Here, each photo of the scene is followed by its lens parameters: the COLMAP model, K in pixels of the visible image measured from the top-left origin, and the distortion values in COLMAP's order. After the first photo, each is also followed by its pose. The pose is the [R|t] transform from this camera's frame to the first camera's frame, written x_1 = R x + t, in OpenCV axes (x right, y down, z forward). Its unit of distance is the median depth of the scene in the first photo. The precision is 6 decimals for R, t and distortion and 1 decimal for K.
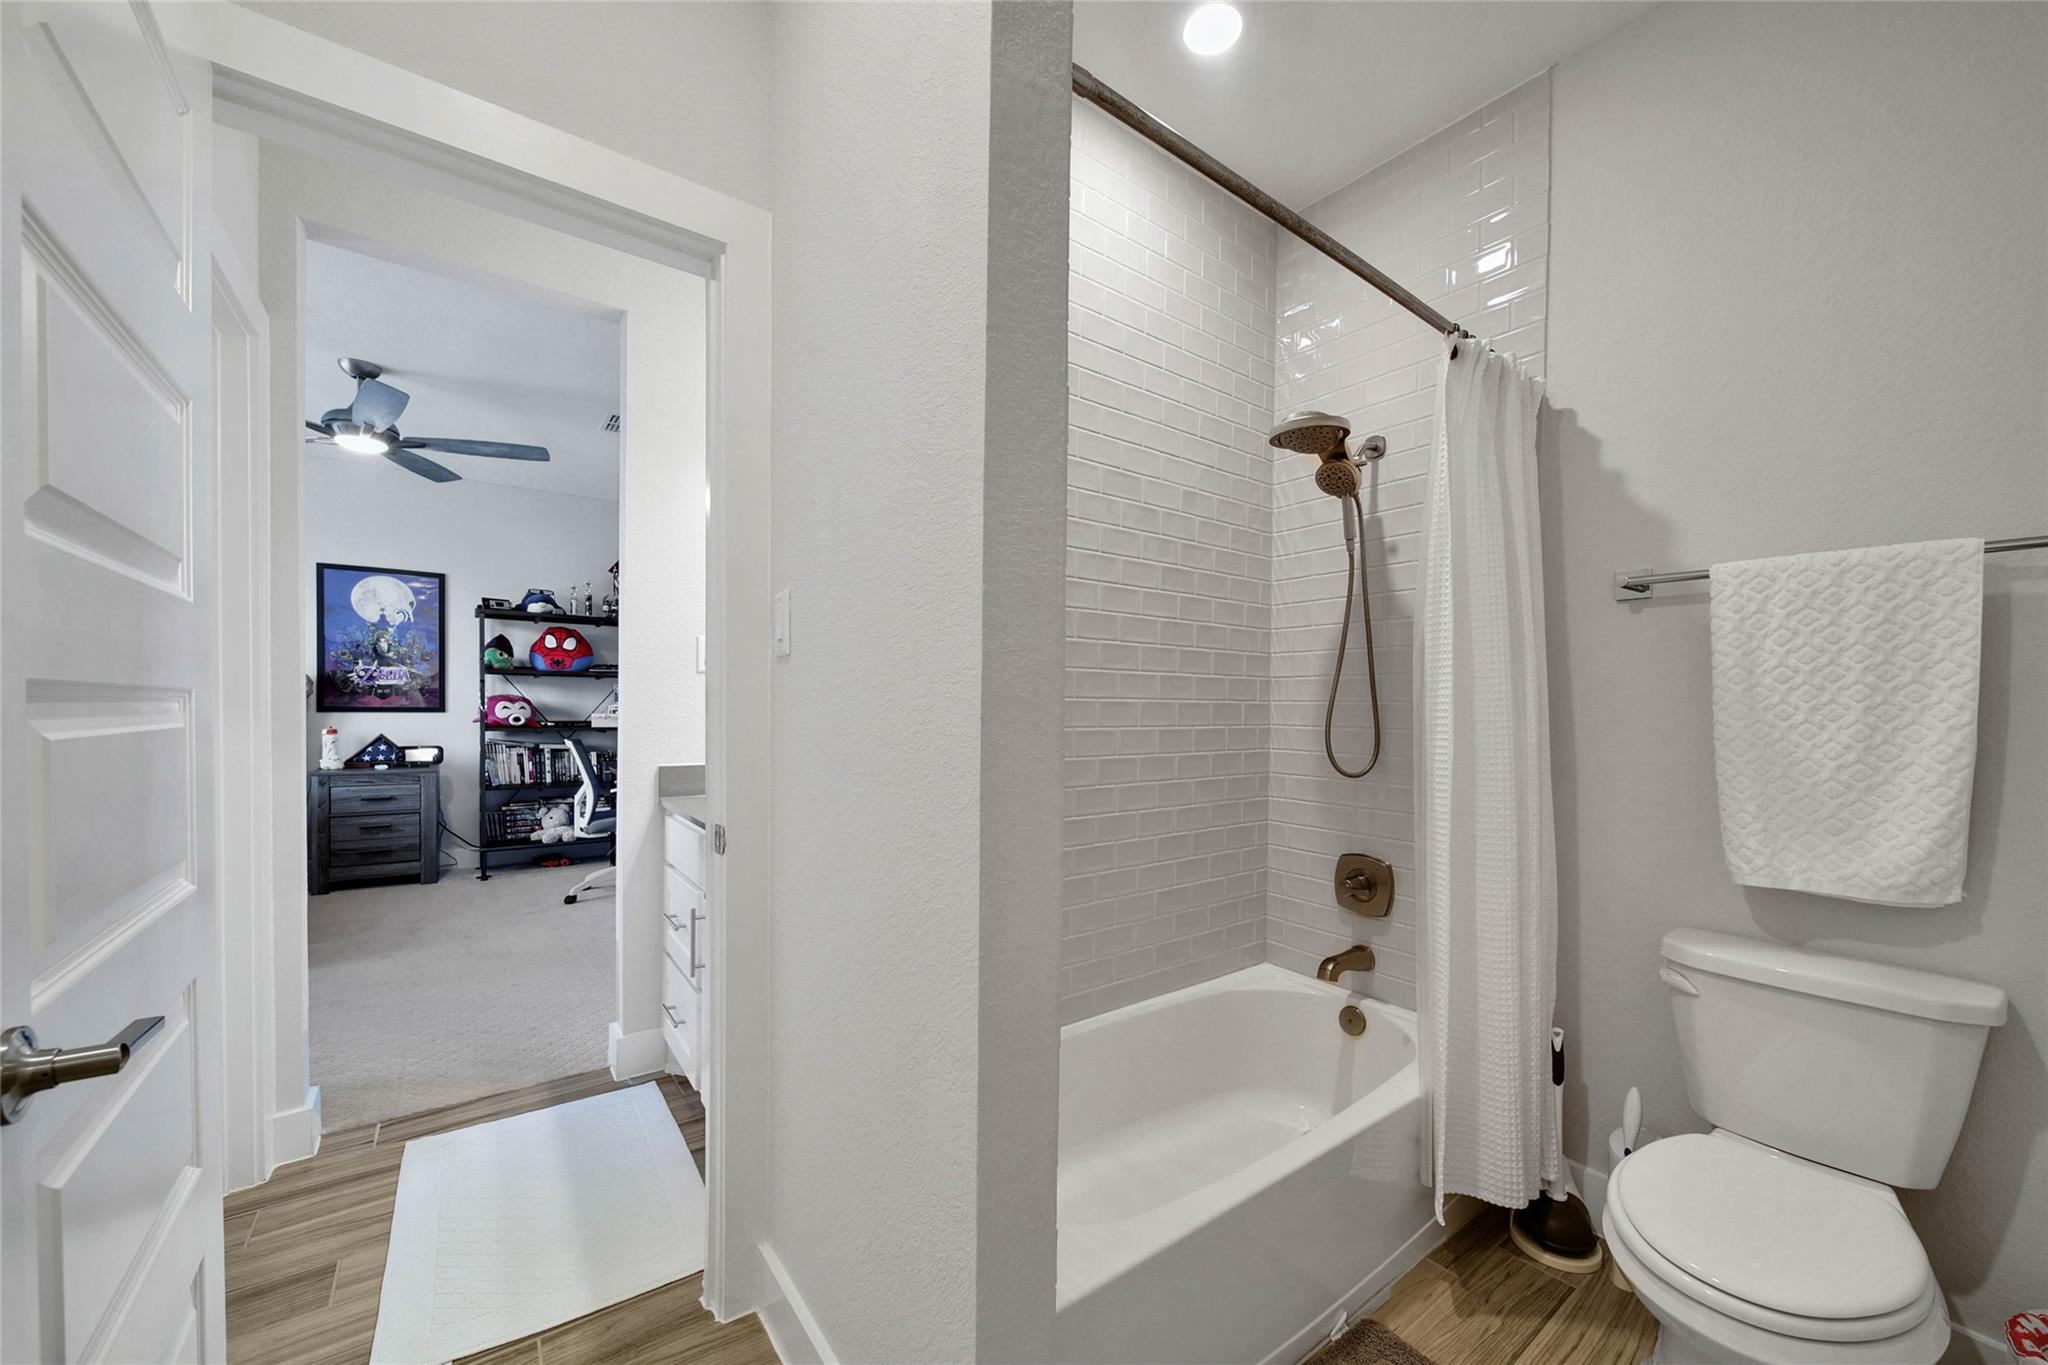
lens RADIAL K [[757.5, 0, 1022.2], [0, 757.5, 704.7], [0, 0, 1]] dist [-0.000181, 0.000017]
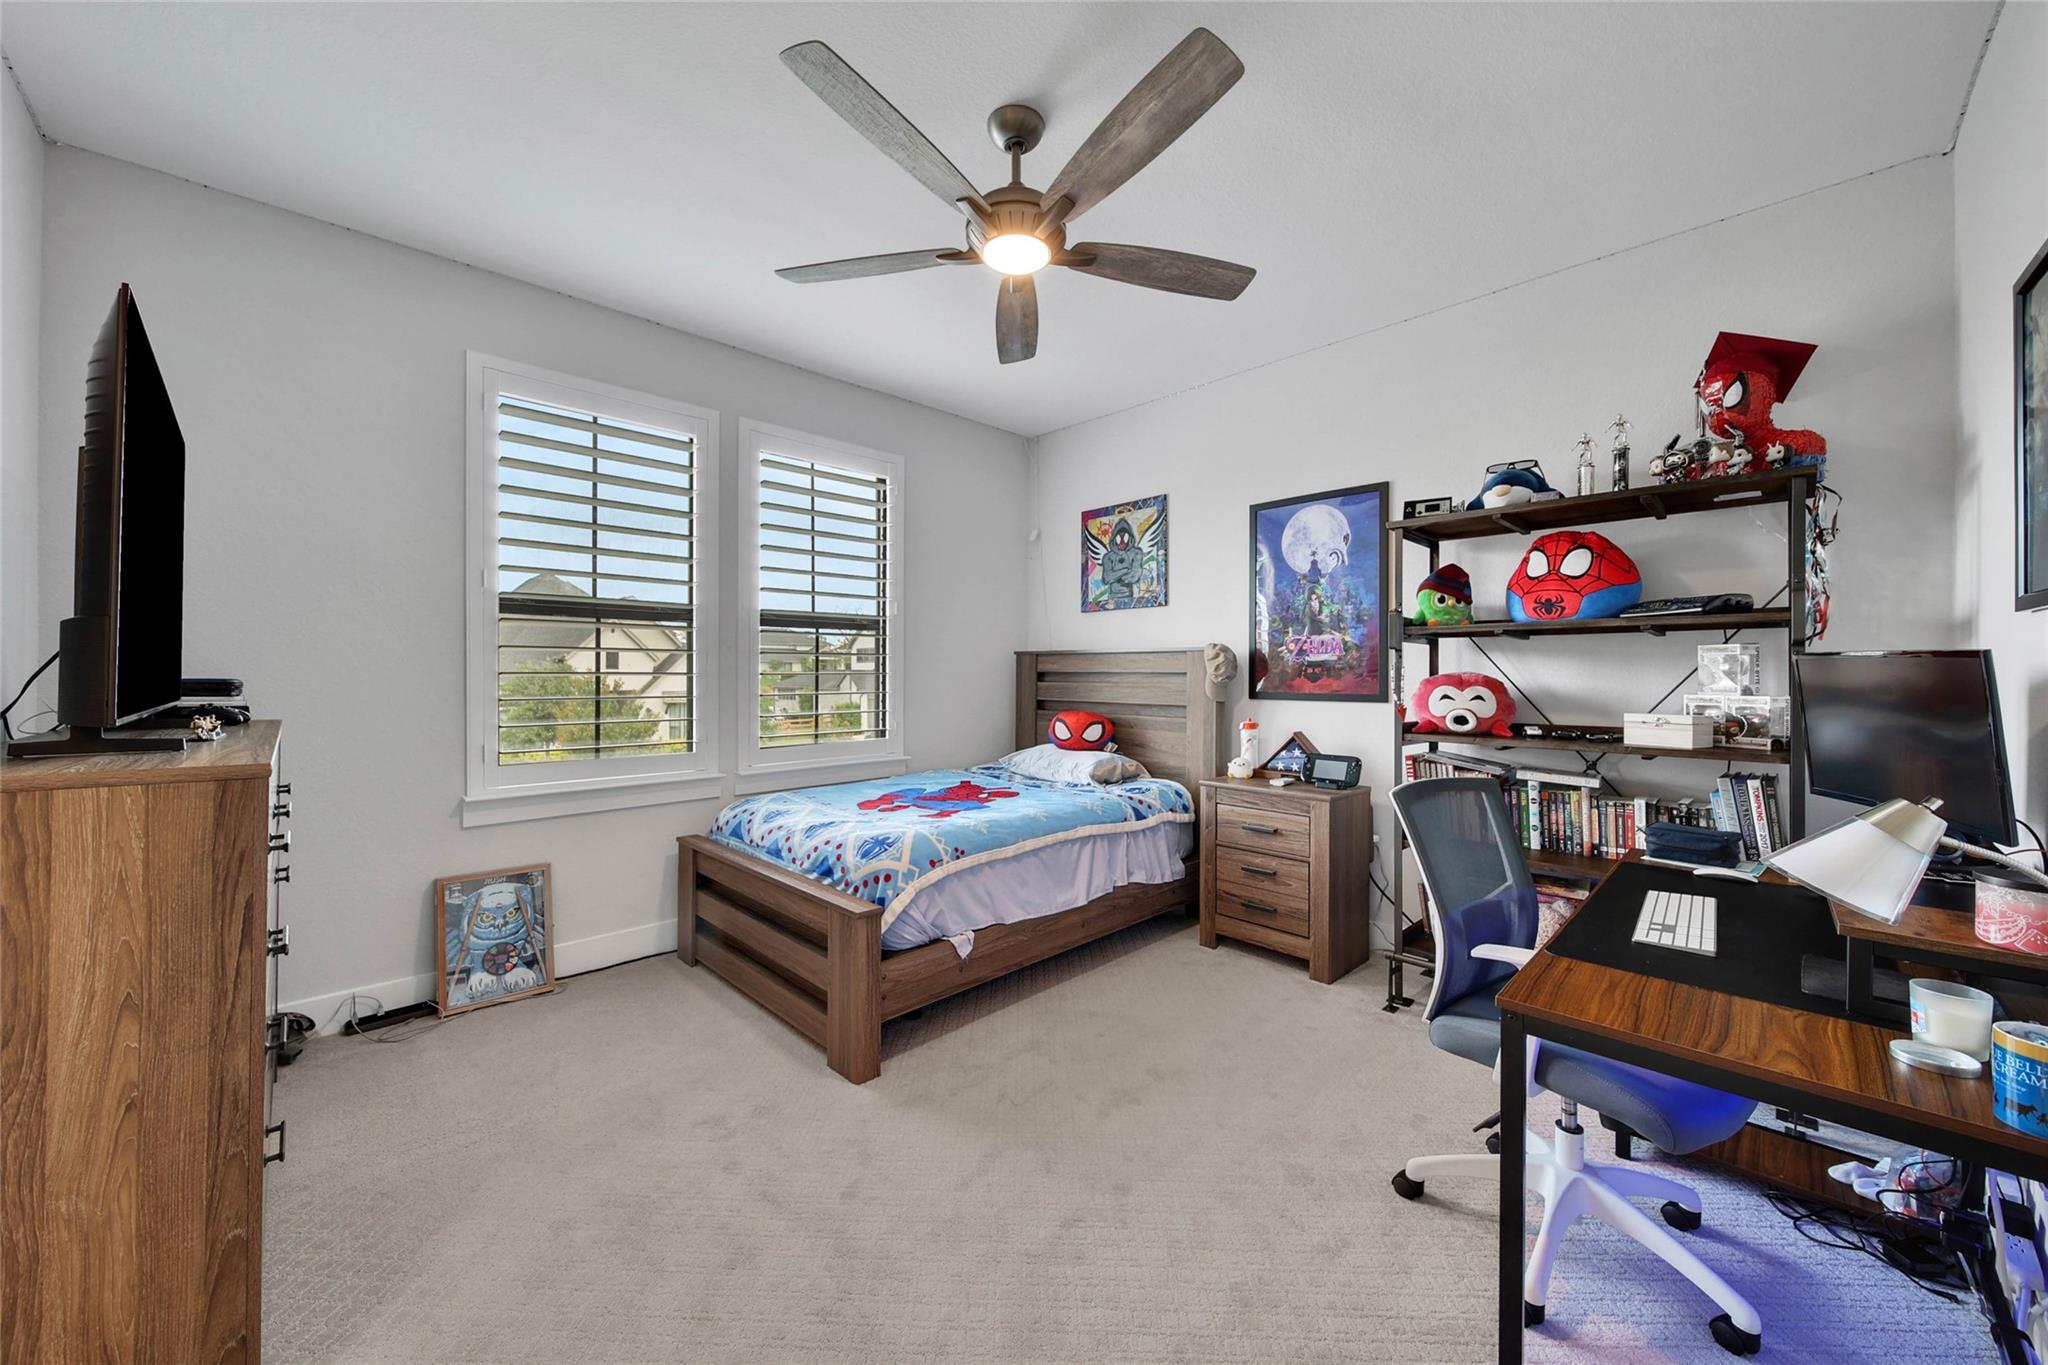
lens RADIAL K [[757.5, 0, 1018.2], [0, 757.5, 684.3], [0, 0, 1]] dist [-0.000181, 0.000017]
pose [[0.156976, 0.002501, -0.987599, -0.195669], [-0.001243, 0.999997, 0.002335, -0.006434], [0.987602, 0.000861, 0.156979, 0.610737]]
